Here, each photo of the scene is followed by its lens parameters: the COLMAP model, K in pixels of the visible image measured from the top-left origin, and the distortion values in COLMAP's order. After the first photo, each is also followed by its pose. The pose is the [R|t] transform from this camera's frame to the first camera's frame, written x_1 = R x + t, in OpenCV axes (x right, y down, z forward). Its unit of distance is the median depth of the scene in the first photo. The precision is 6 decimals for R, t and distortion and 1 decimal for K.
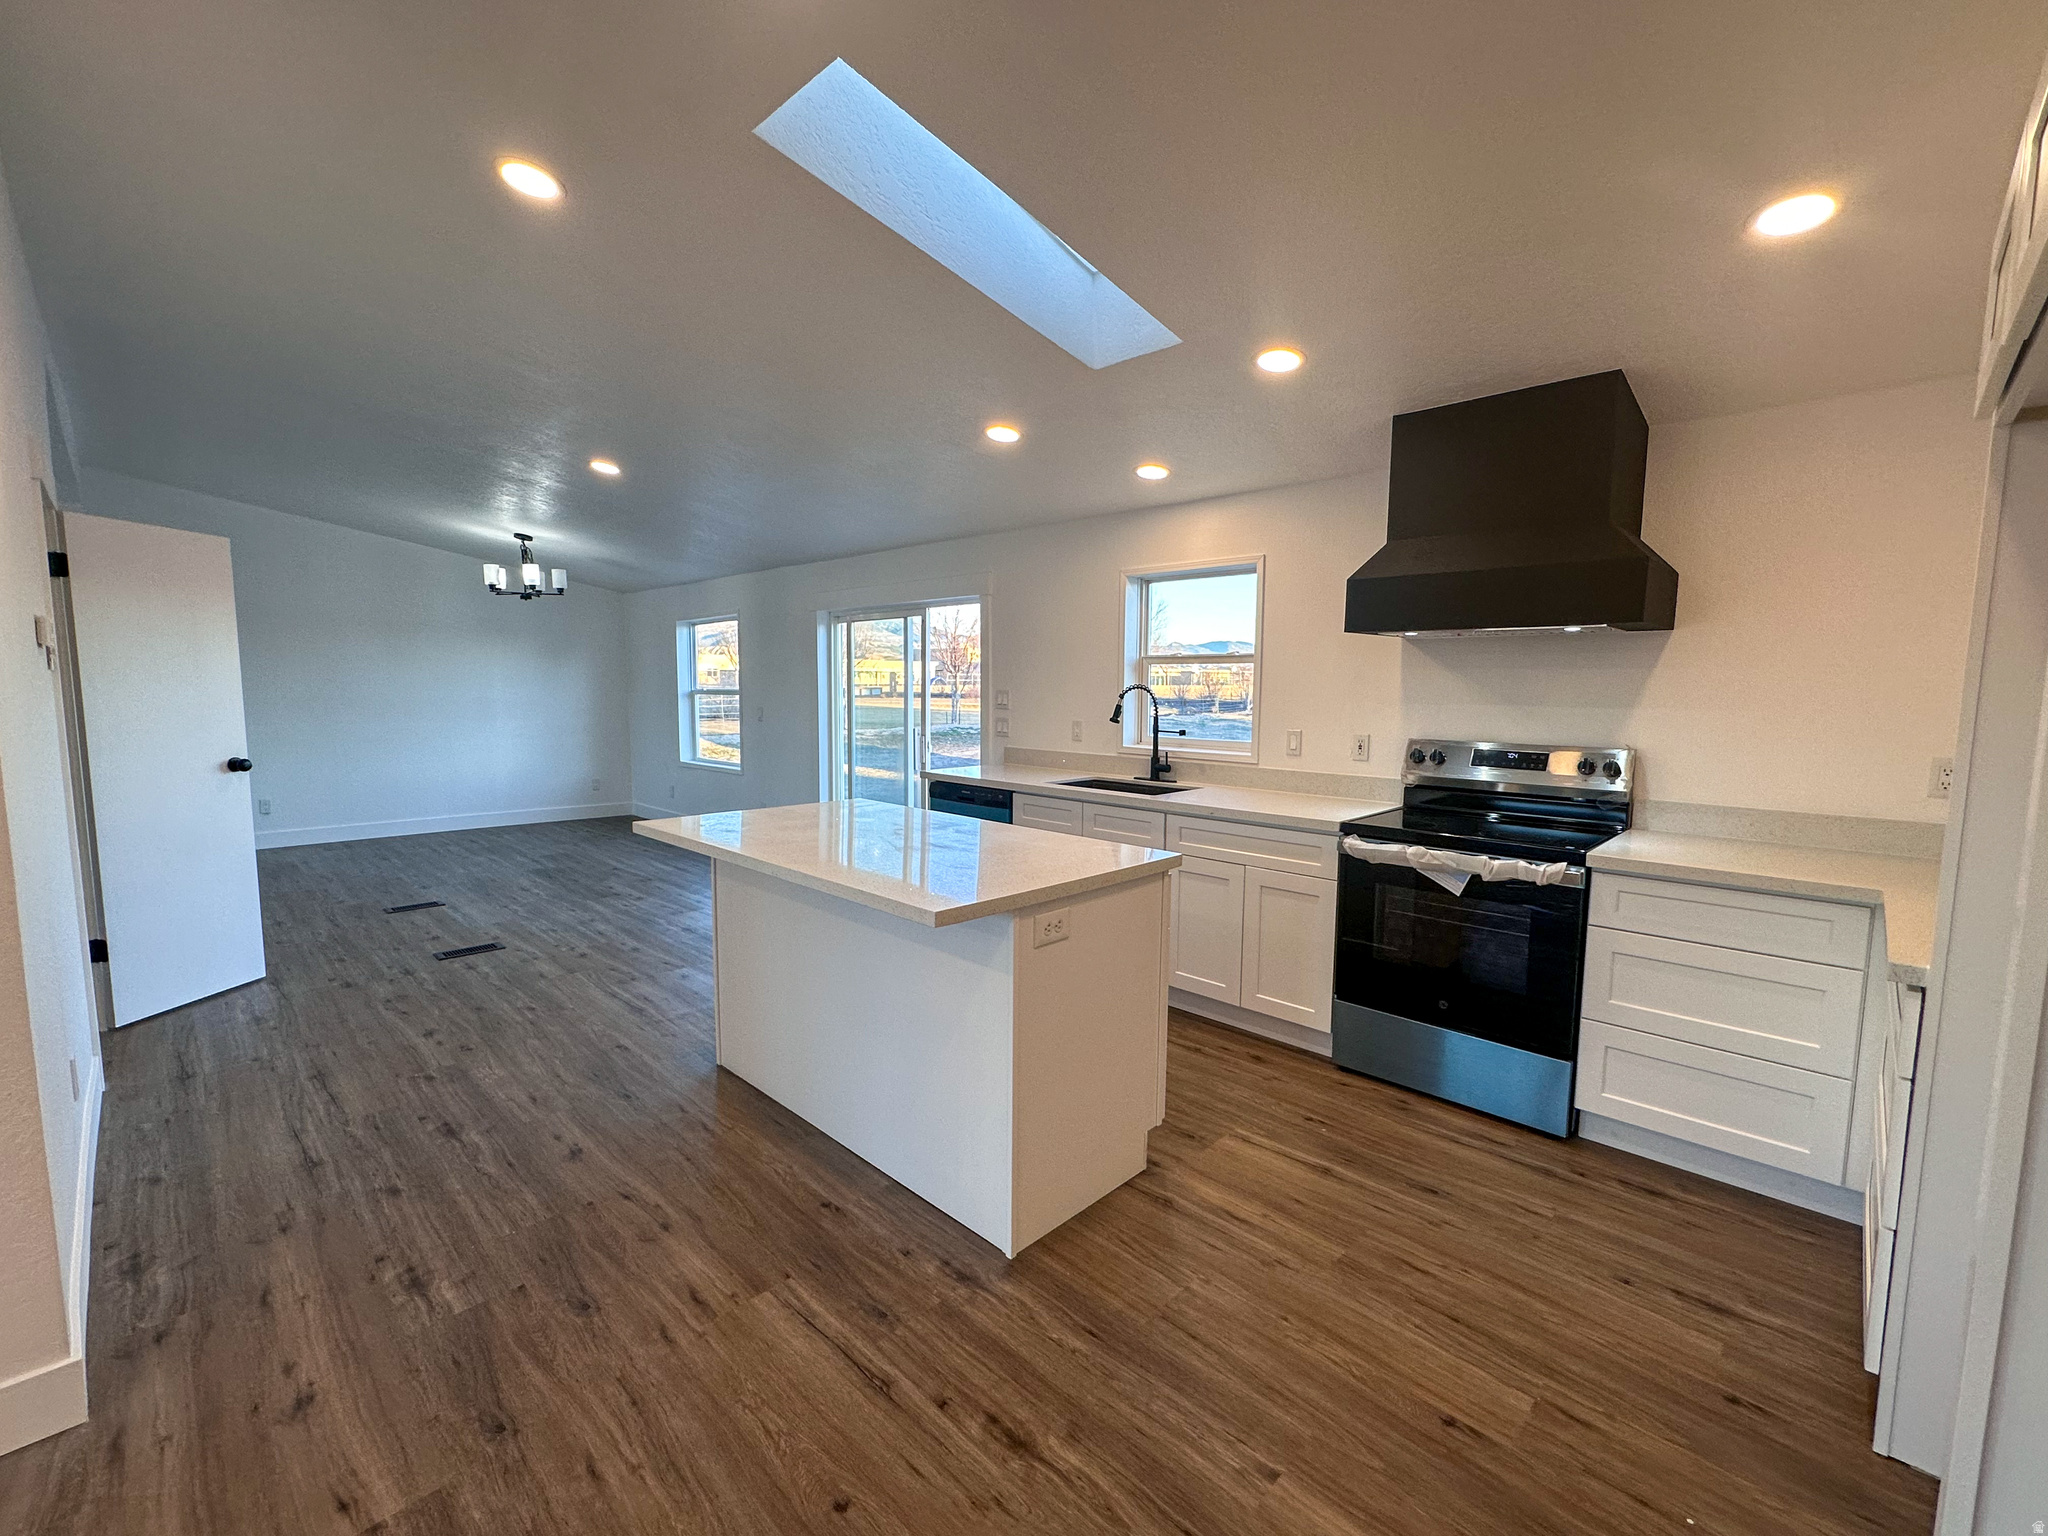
lens RADIAL K [[867.6, 0, 1022.5], [0, 867.6, 768.0], [0, 0, 1]] dist [-0.004307, 0.000977]
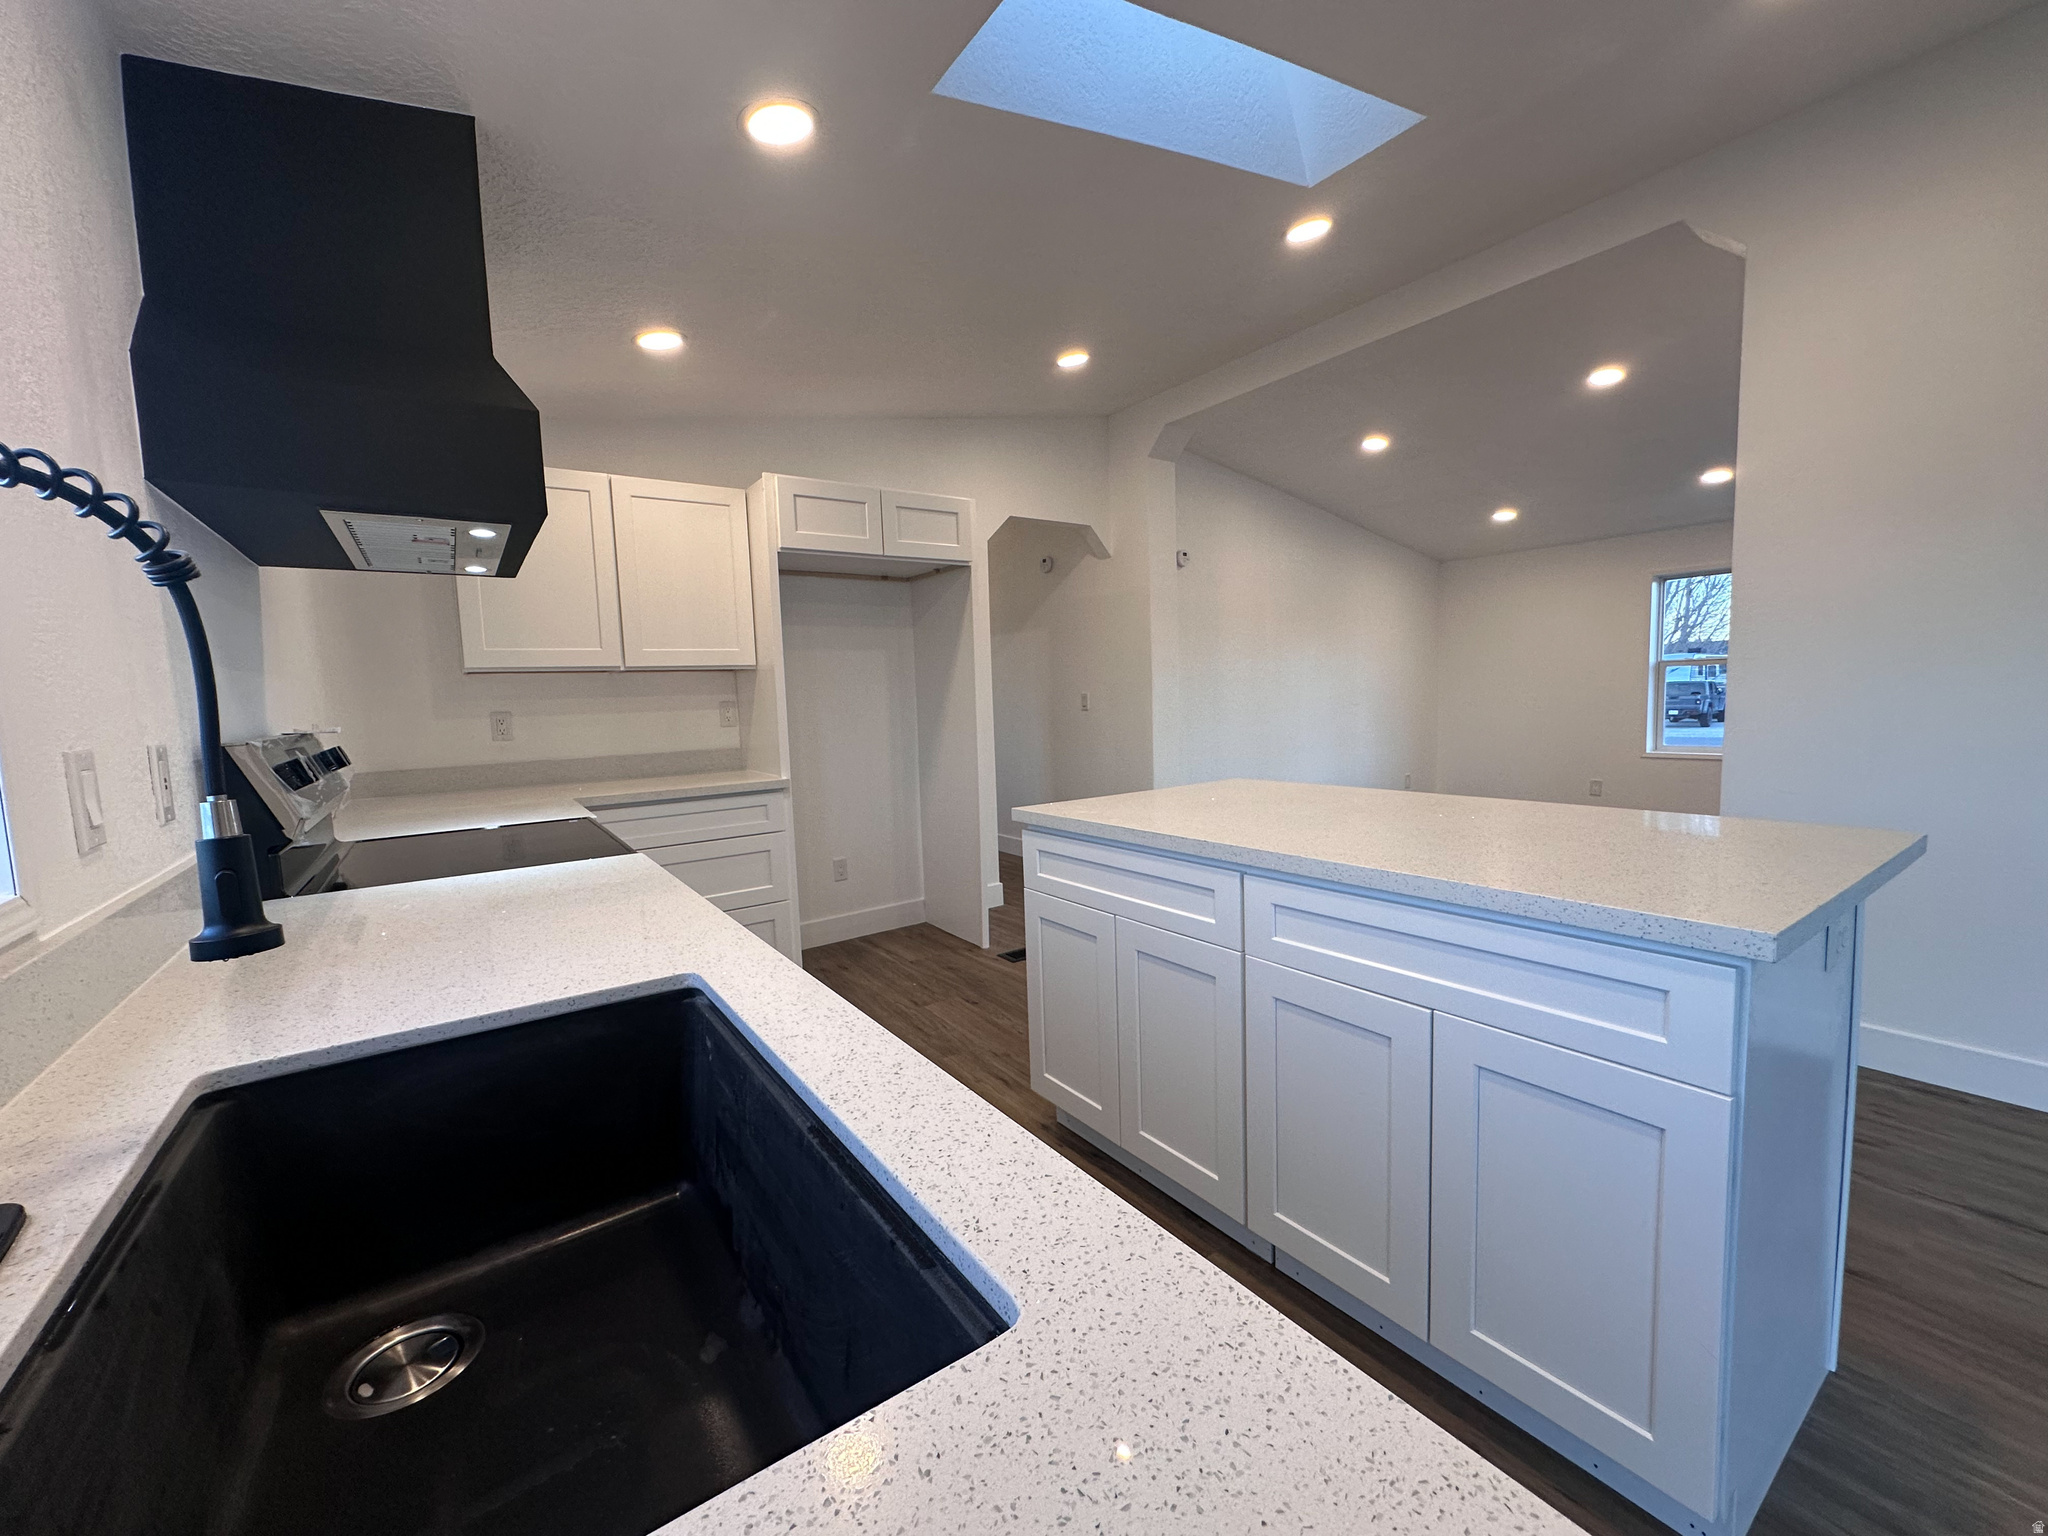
lens RADIAL K [[819.3, 0, 1020.0], [0, 819.3, 773.0], [0, 0, 1]] dist [-0.006296, 0.001418]
pose [[-0.981629, 0.004802, 0.190740, 0.004350], [0.042321, 0.980261, 0.193124, -0.096787], [-0.186047, 0.197648, -0.962456, 1.607056]]
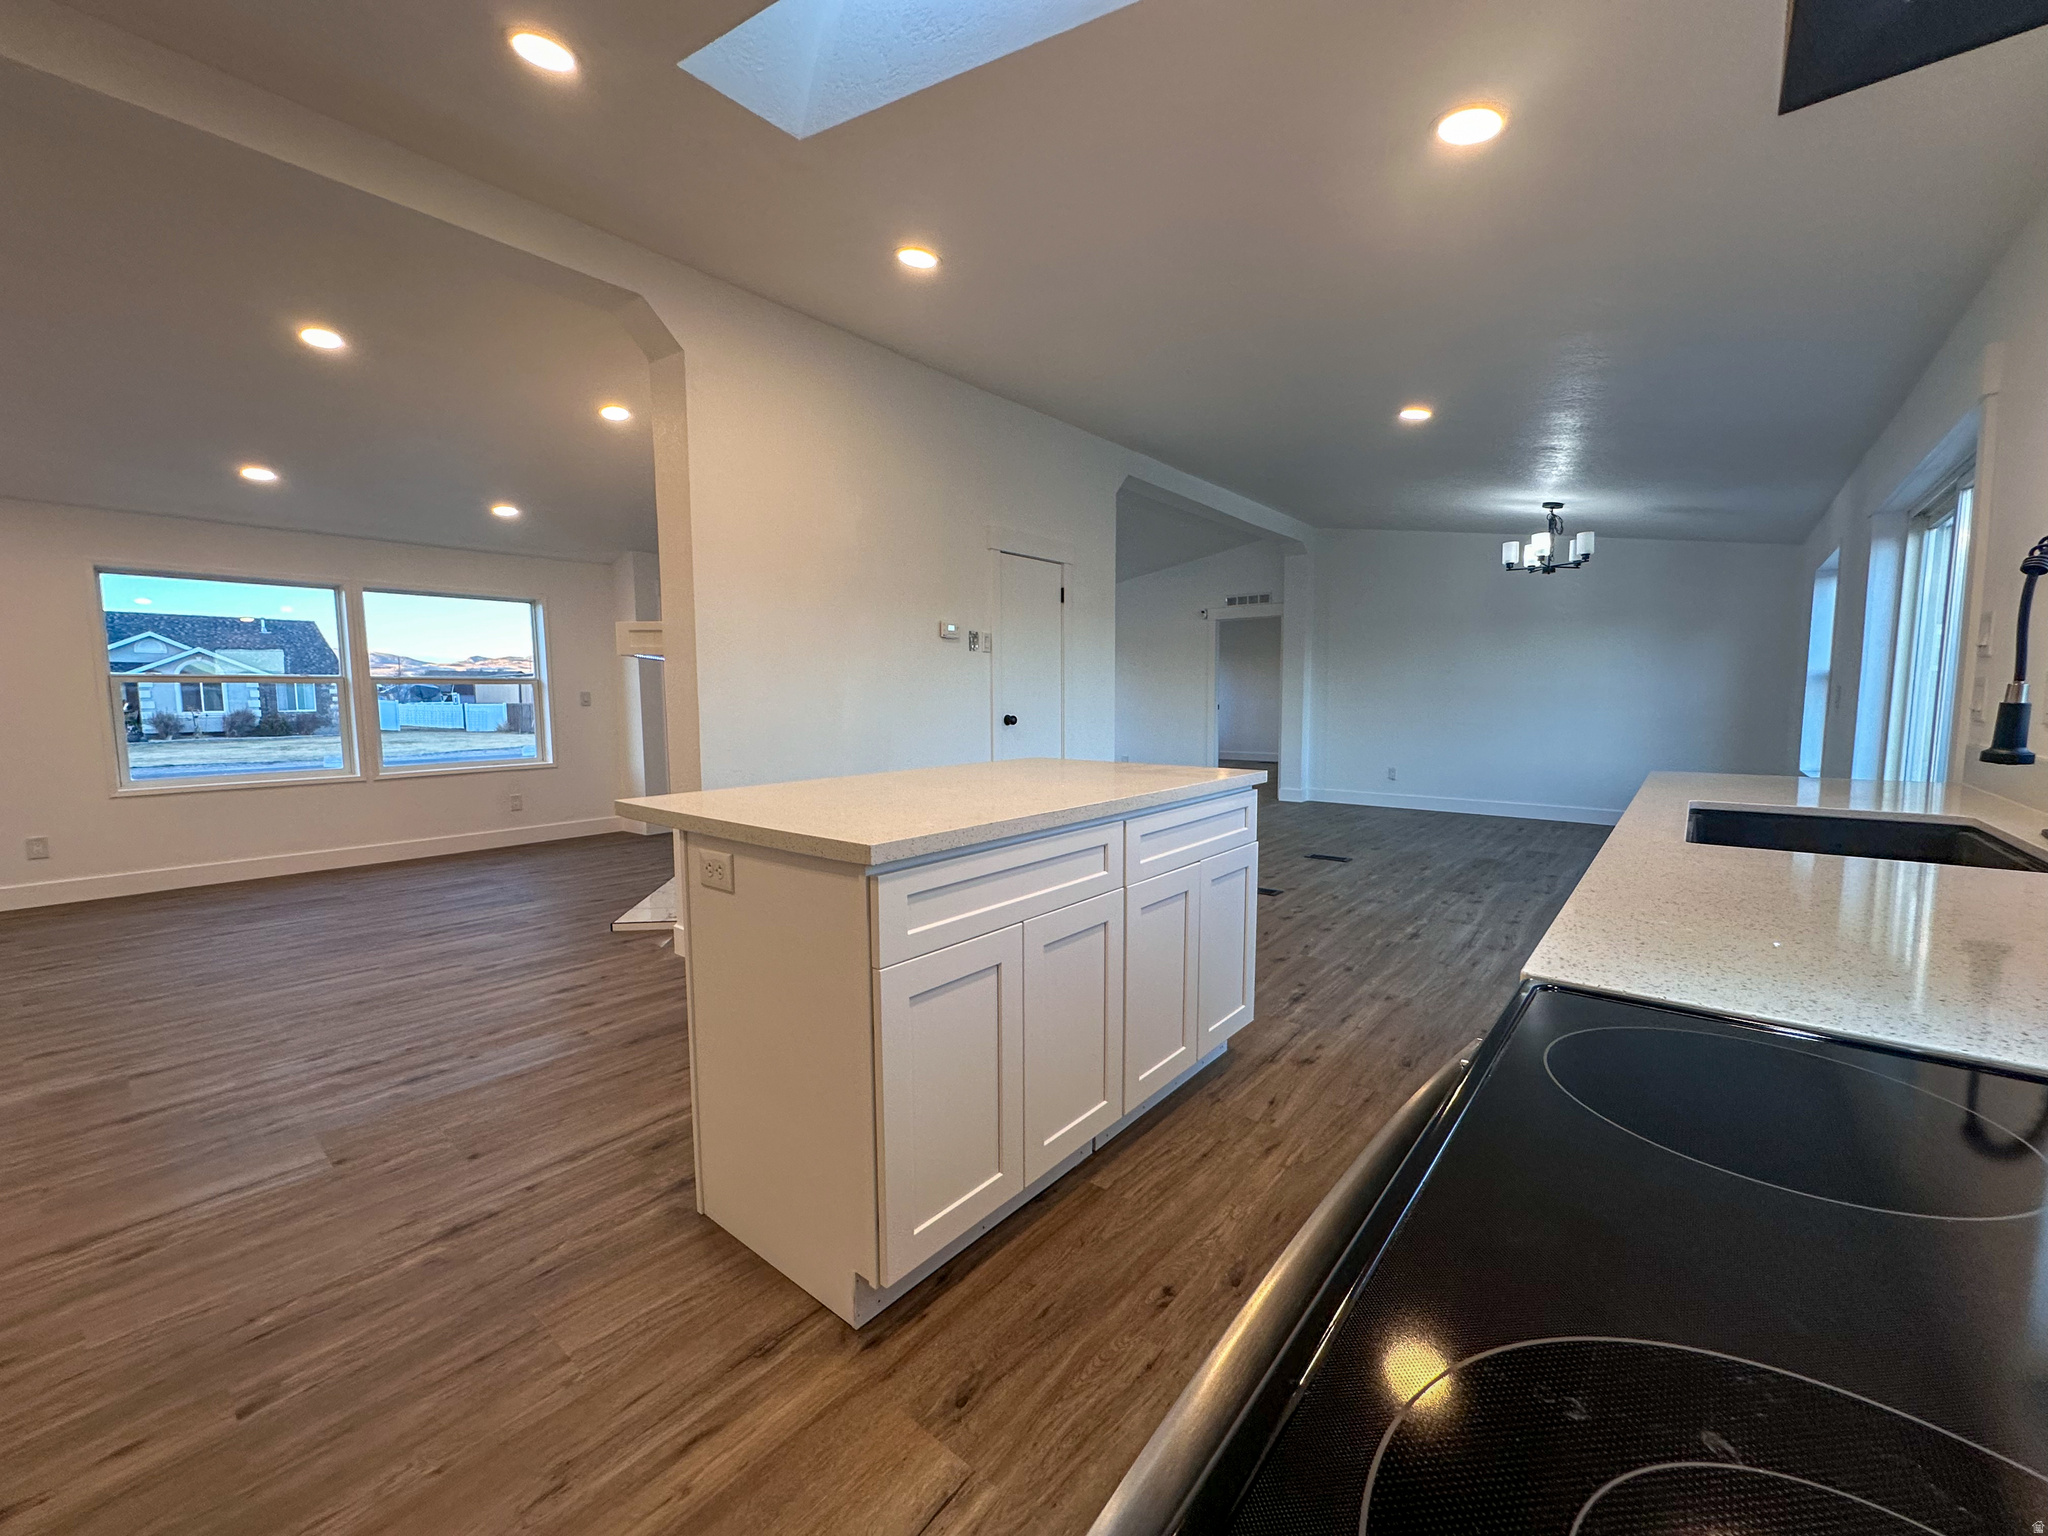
lens RADIAL K [[819.3, 0, 1024.9], [0, 819.3, 773.1], [0, 0, 1]] dist [-0.006296, 0.001418]
pose [[0.082442, 0.085118, -0.992954, 0.623074], [-0.091392, 0.992793, 0.077516, 0.001301], [0.992397, 0.084358, 0.089627, 0.907420]]
